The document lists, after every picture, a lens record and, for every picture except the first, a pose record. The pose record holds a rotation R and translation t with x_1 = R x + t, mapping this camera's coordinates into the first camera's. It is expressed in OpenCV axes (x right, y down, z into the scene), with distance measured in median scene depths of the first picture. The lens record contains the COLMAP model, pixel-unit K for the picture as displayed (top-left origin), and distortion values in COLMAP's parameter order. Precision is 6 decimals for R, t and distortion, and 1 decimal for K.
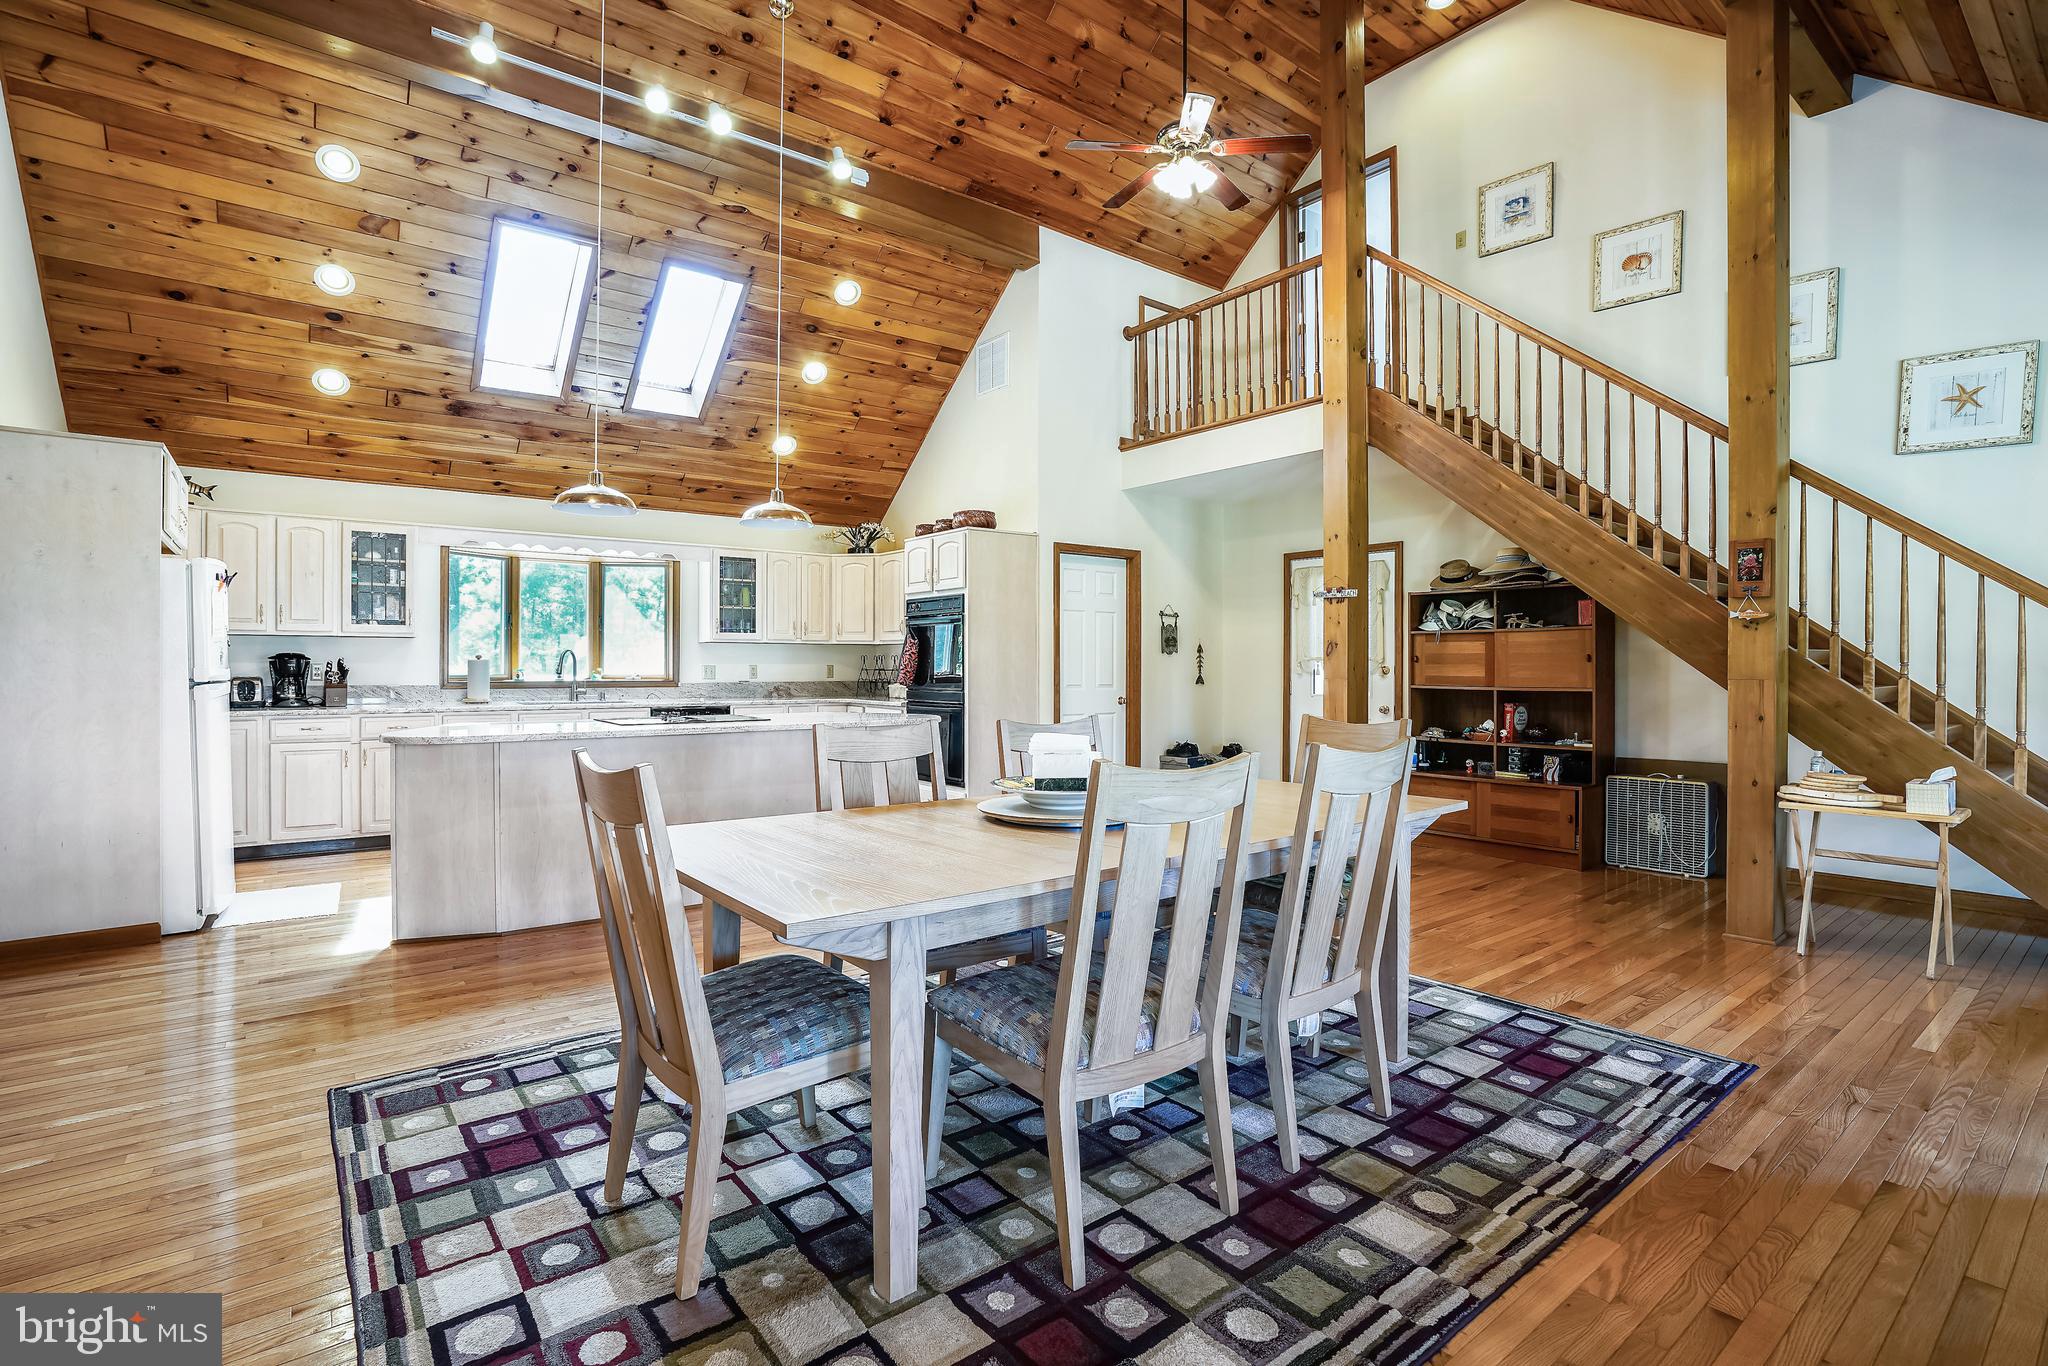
lens RADIAL K [[953.9, 0, 1022.9], [0, 953.9, 656.7], [0, 0, 1]] dist [-0.029132, 0.000424]
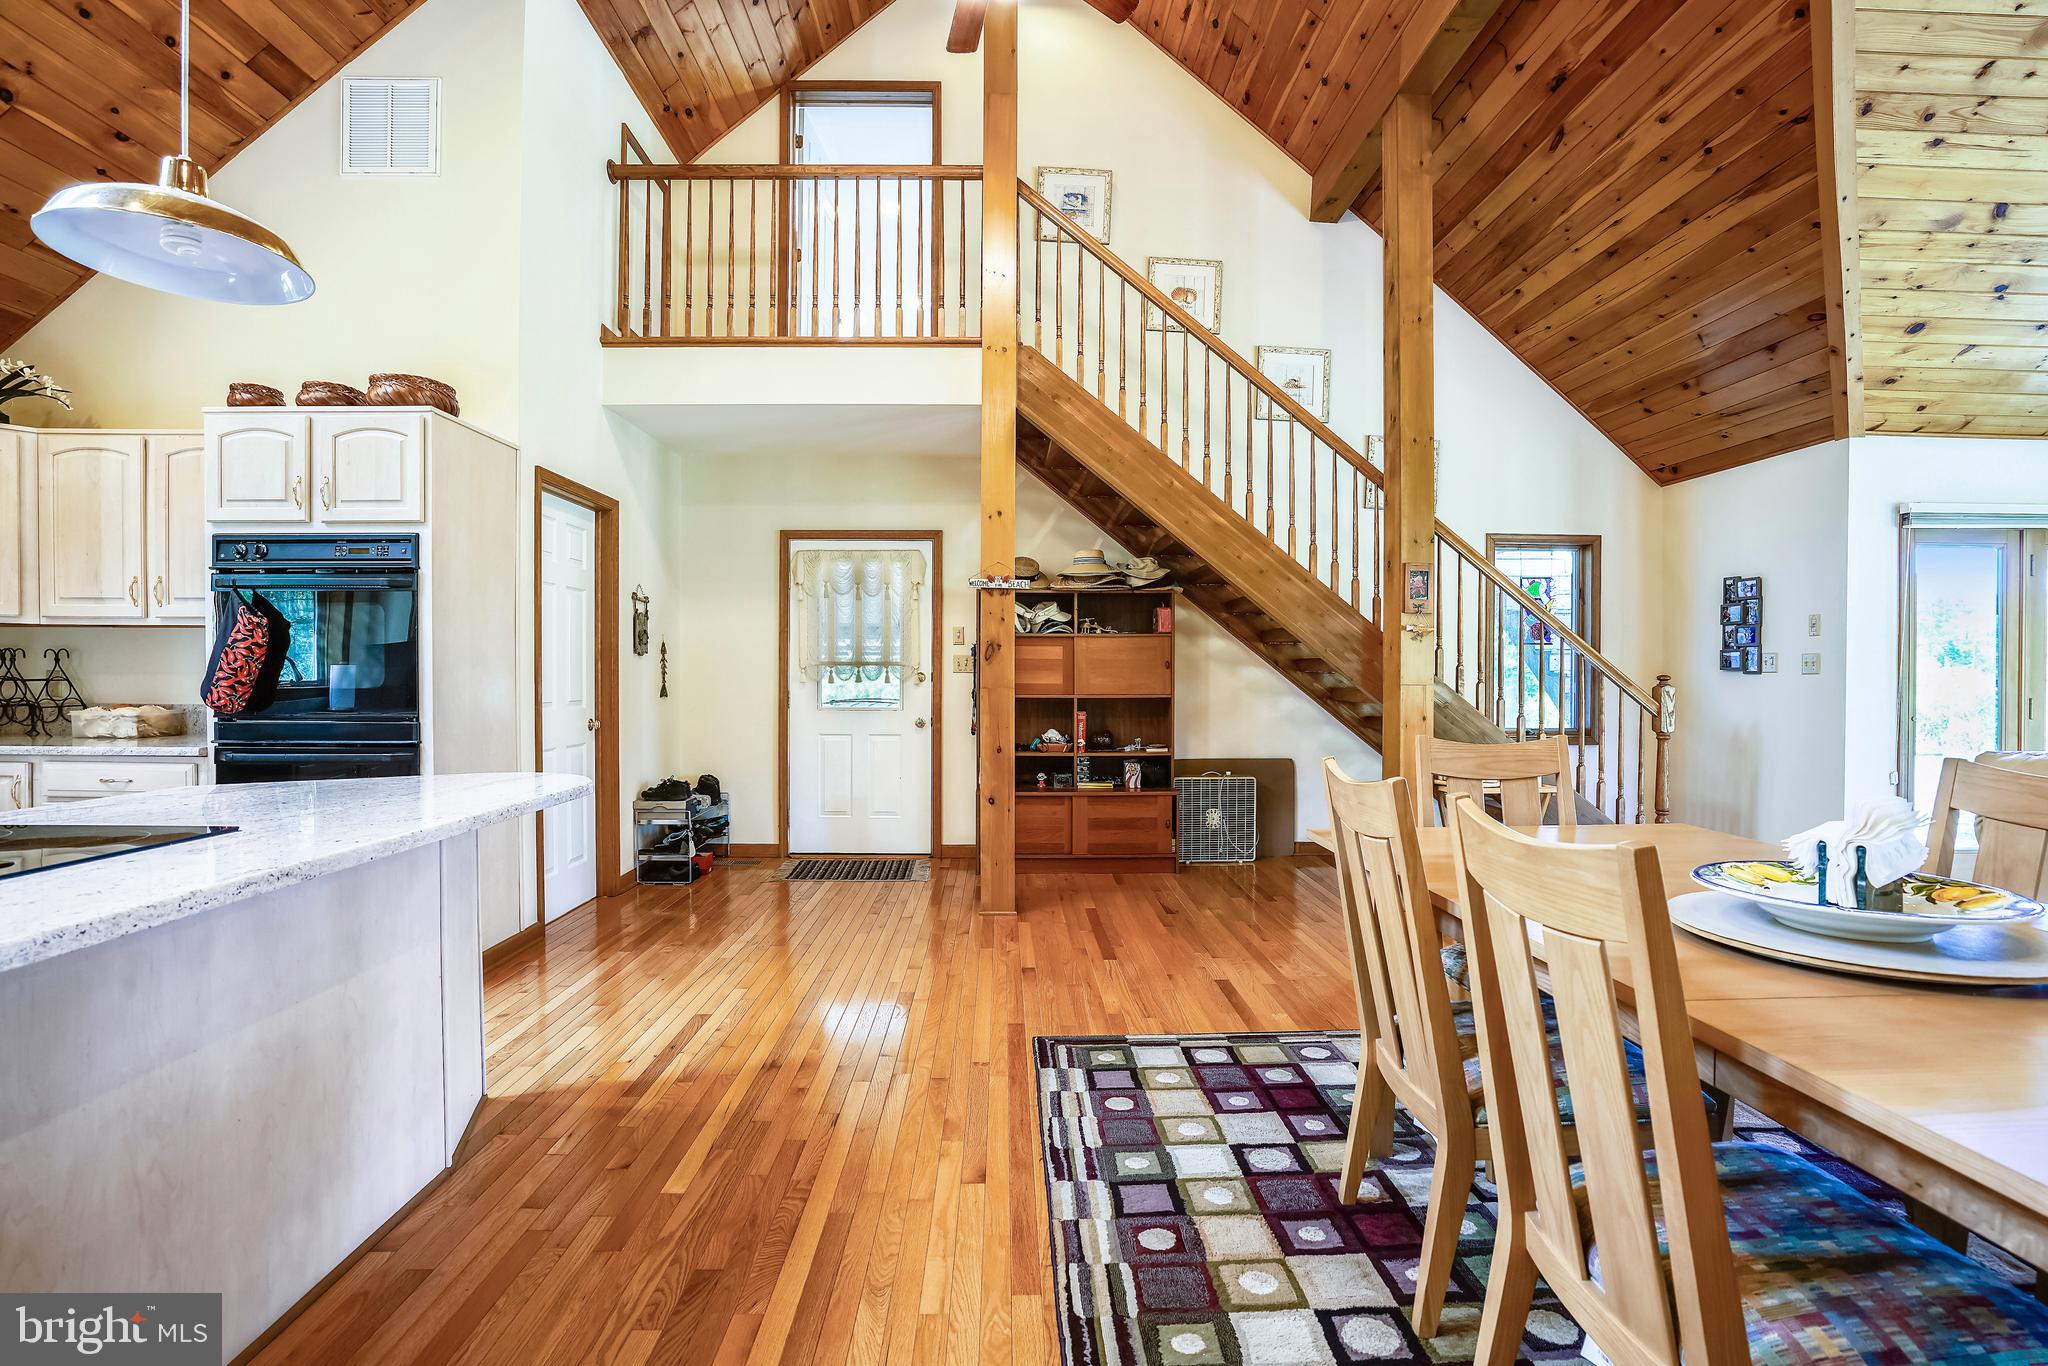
lens RADIAL K [[962.3, 0, 1024.0], [0, 962.3, 683.0], [0, 0, 1]] dist [-0.061919, 0.029931]
pose [[0.596292, -0.005775, 0.802747, -0.300230], [-0.008810, 0.999867, 0.013737, 0.007209], [-0.802719, -0.015263, 0.596162, 0.451888]]
